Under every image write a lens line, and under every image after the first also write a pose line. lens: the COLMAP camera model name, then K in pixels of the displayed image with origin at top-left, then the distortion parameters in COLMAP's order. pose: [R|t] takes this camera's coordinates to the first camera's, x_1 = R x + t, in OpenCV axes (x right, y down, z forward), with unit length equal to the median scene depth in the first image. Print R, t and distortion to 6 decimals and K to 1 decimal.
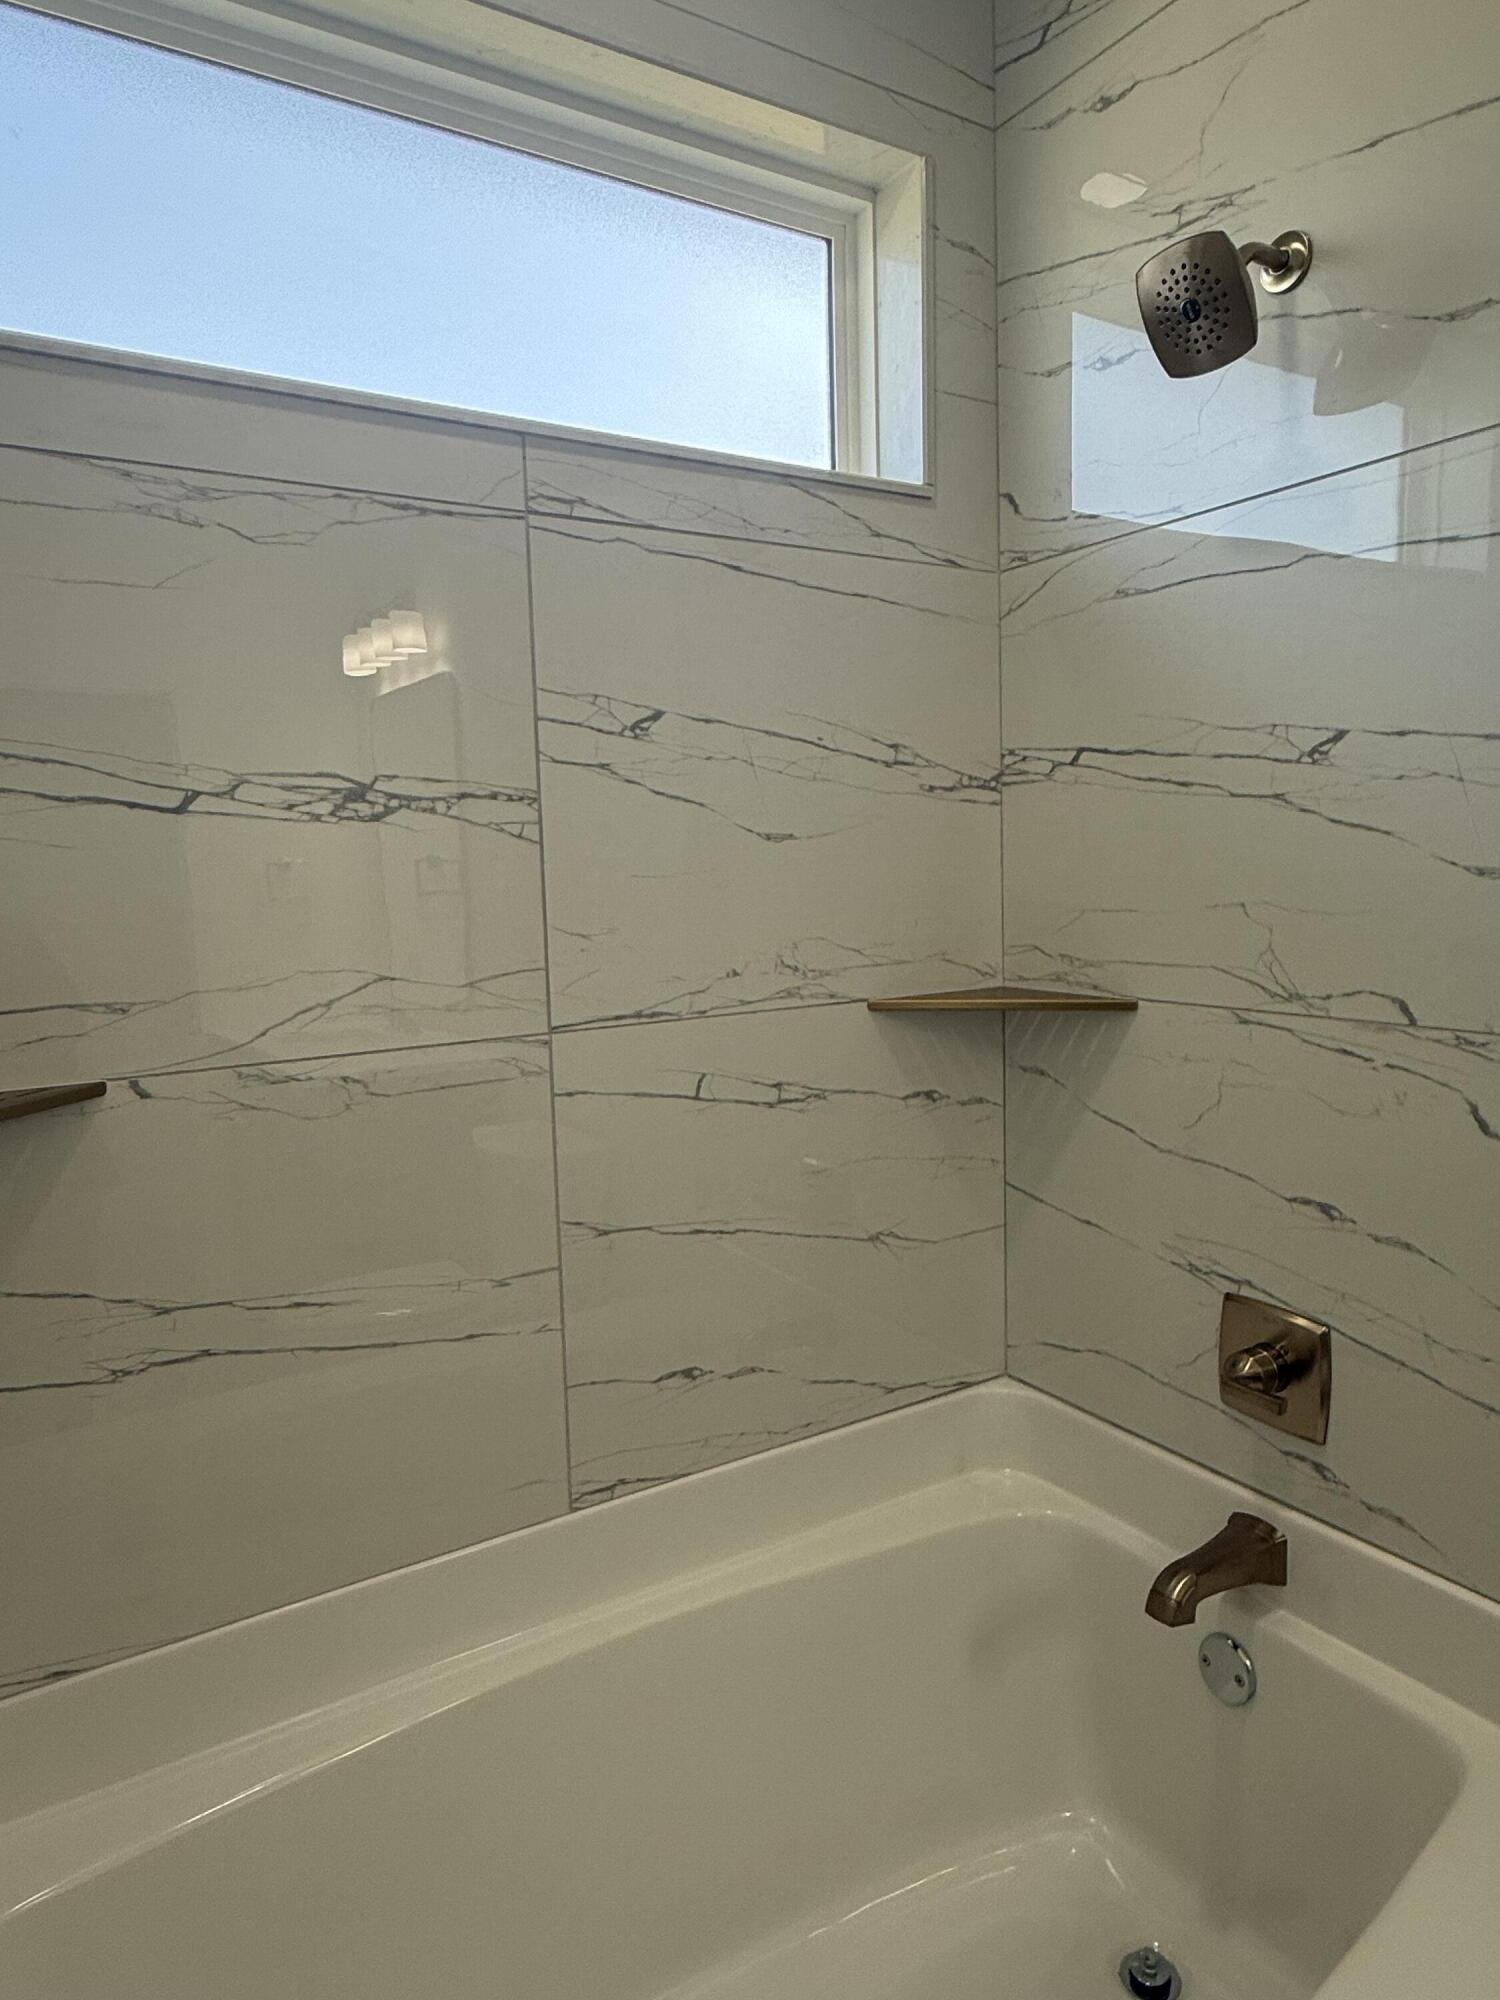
lens RADIAL K [[1270.1, 0, 754.8], [0, 1270.1, 992.6], [0, 0, 1]] dist [0.000390, -0.002272]
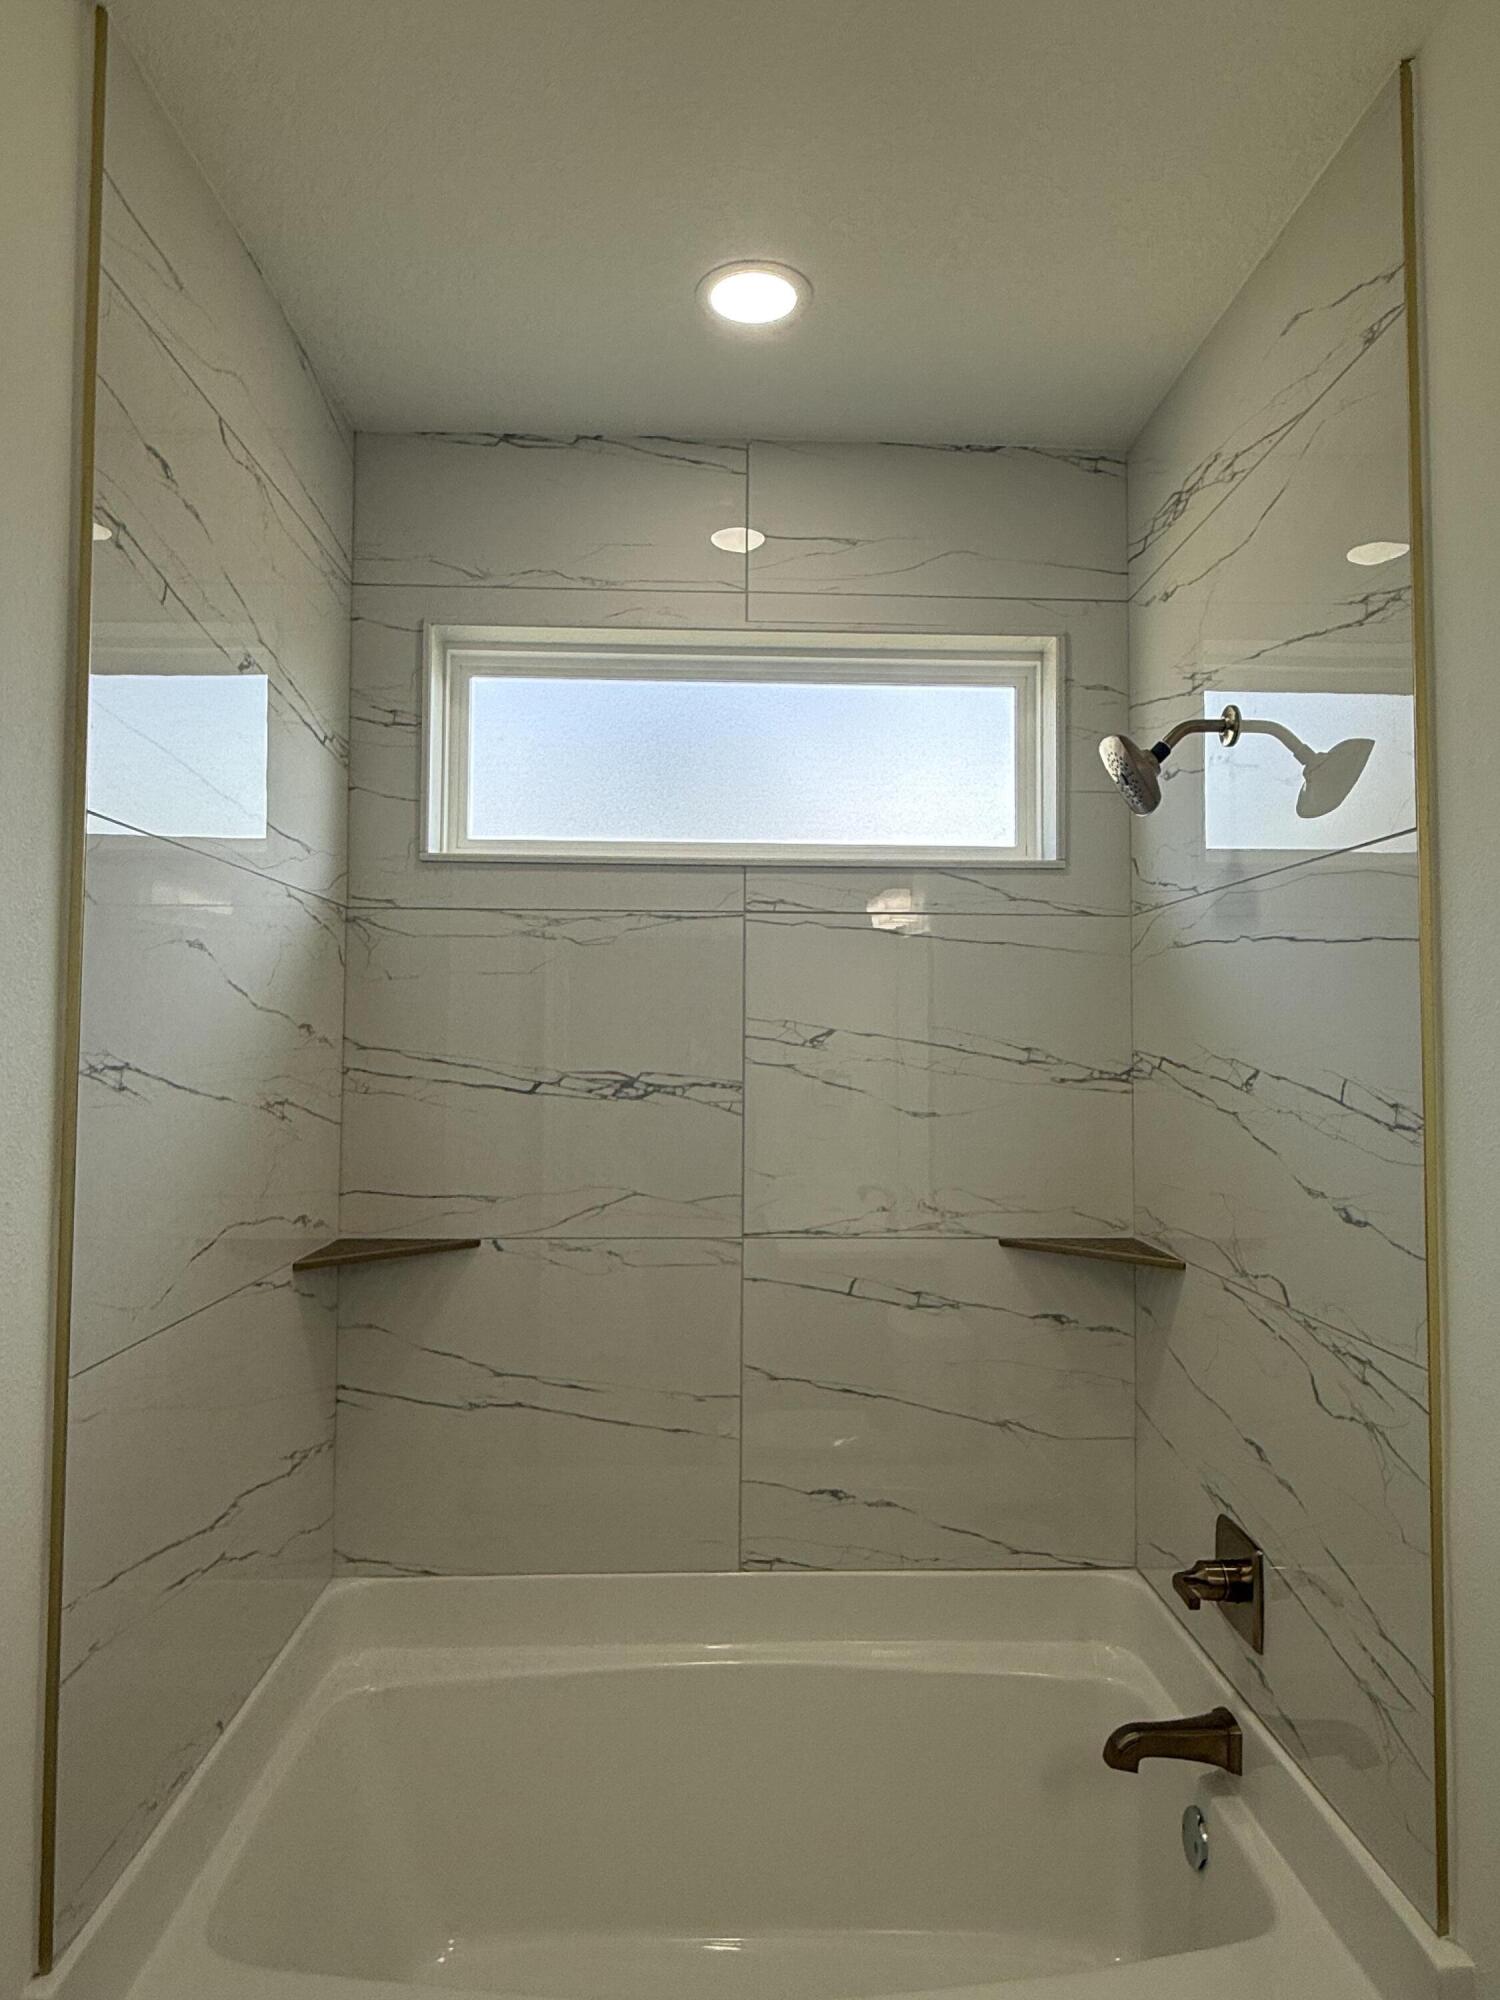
lens RADIAL K [[1270.1, 0, 764.0], [0, 1270.1, 990.8], [0, 0, 1]] dist [0.000390, -0.002272]
pose [[0.867410, 0.013055, -0.497422, 0.603284], [-0.083280, 0.989364, -0.119259, -0.080206], [0.490575, 0.144872, 0.859272, -0.342132]]
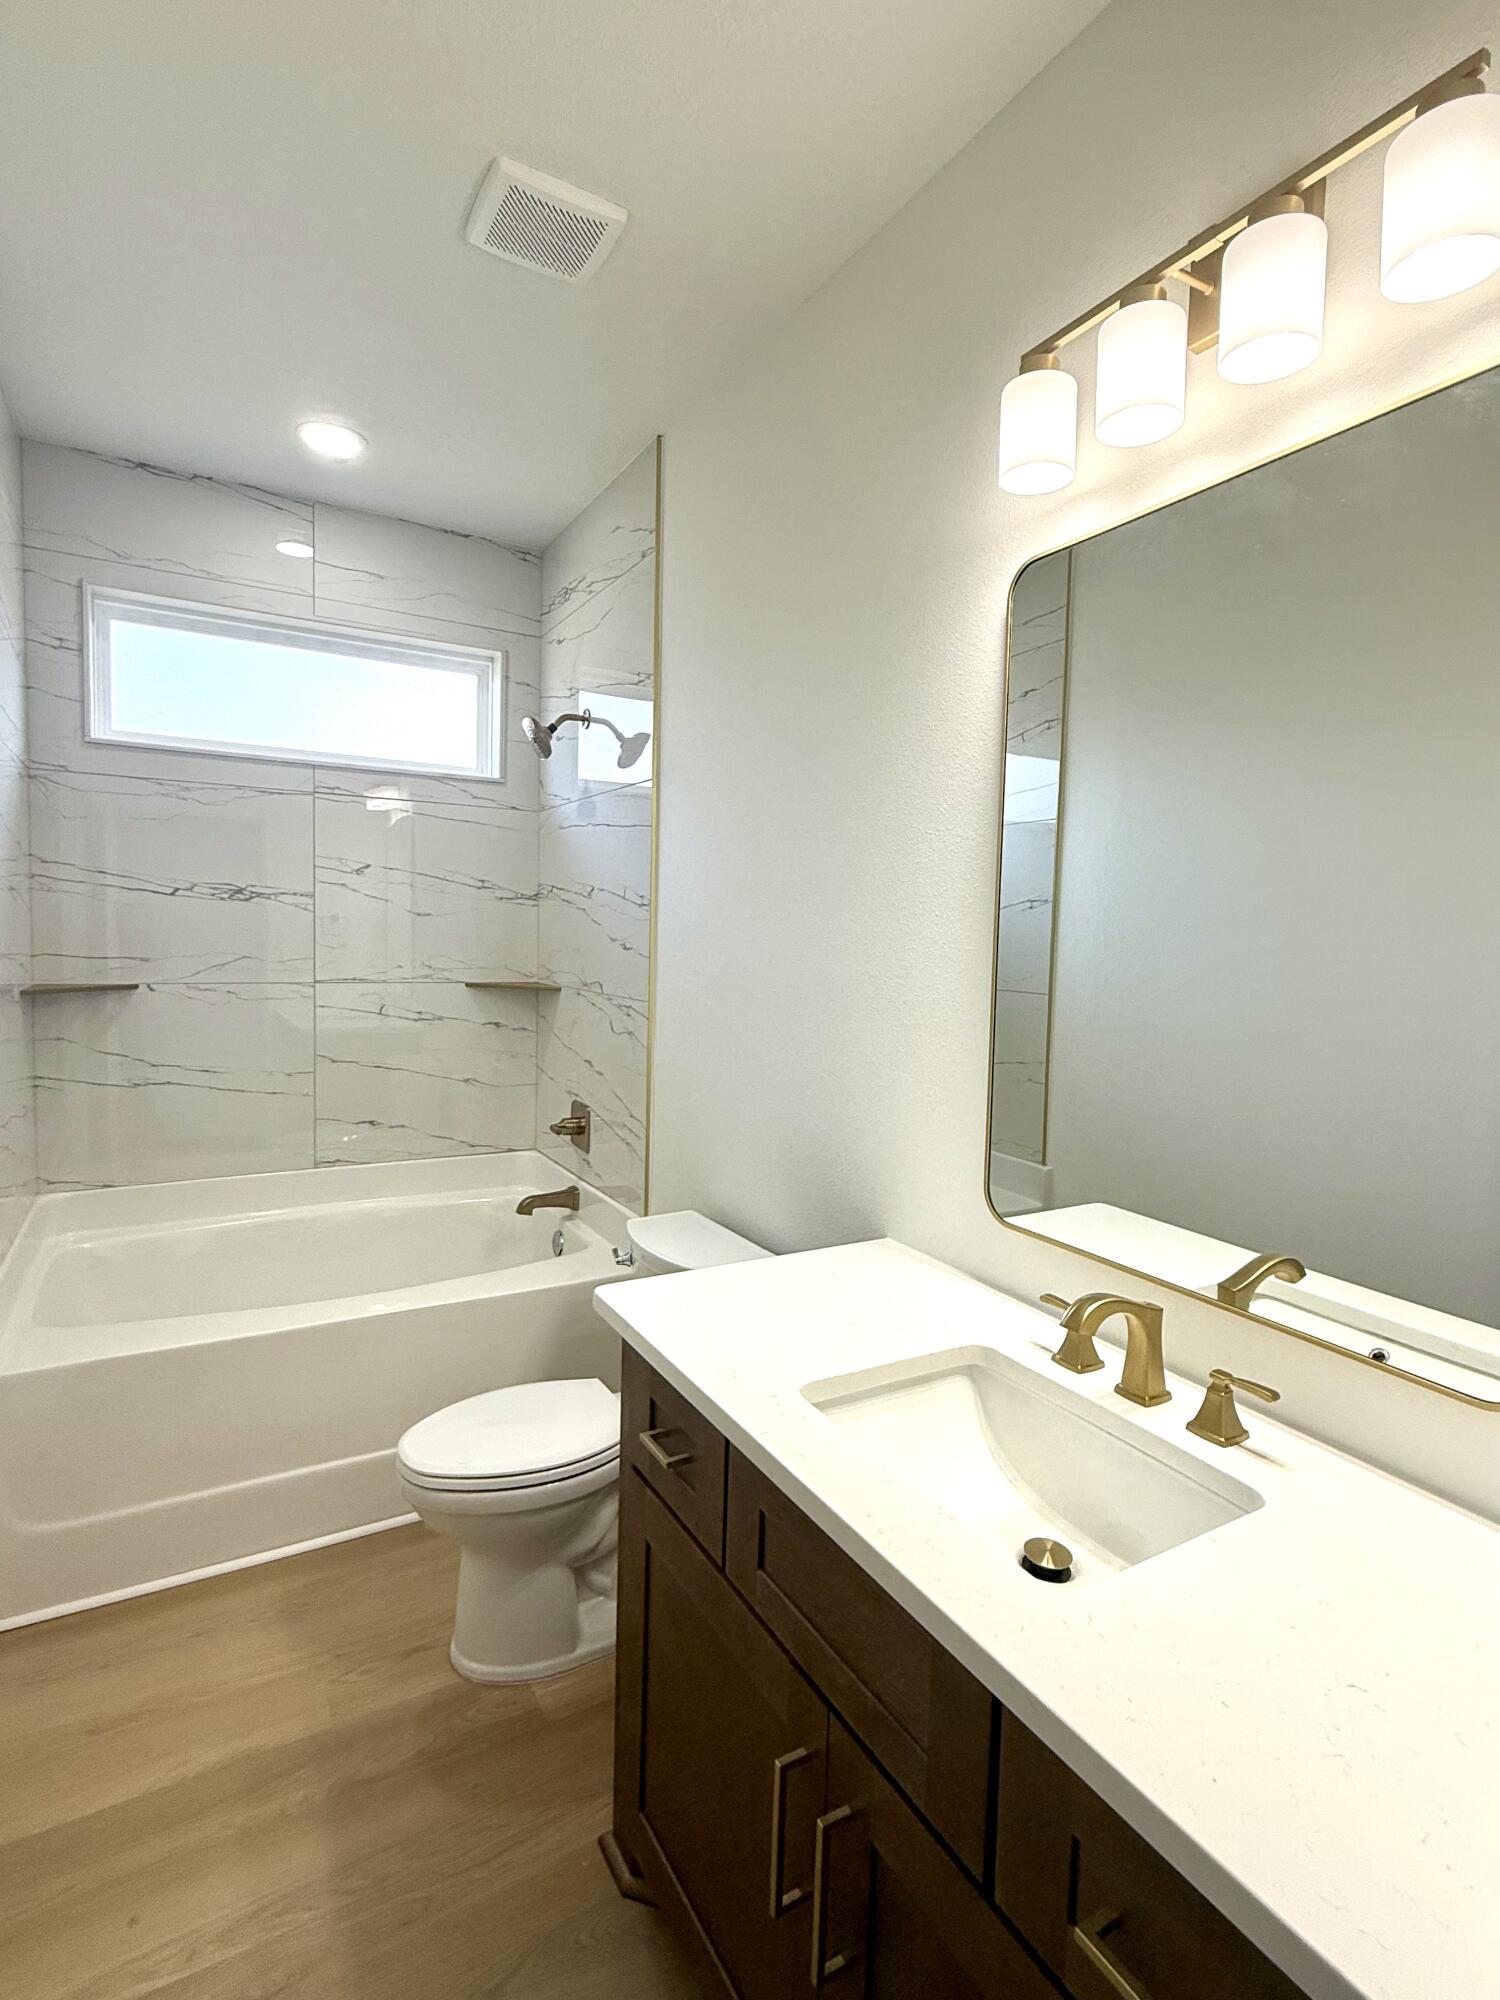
lens RADIAL K [[989.7, 0, 752.8], [0, 989.7, 993.0], [0, 0, 1]] dist [0.003696, 0.000612]
pose [[0.997736, 0.057849, -0.034305, 0.805394], [-0.059172, 0.997489, -0.038903, 0.077361], [0.031969, 0.040844, 0.998654, -1.018153]]
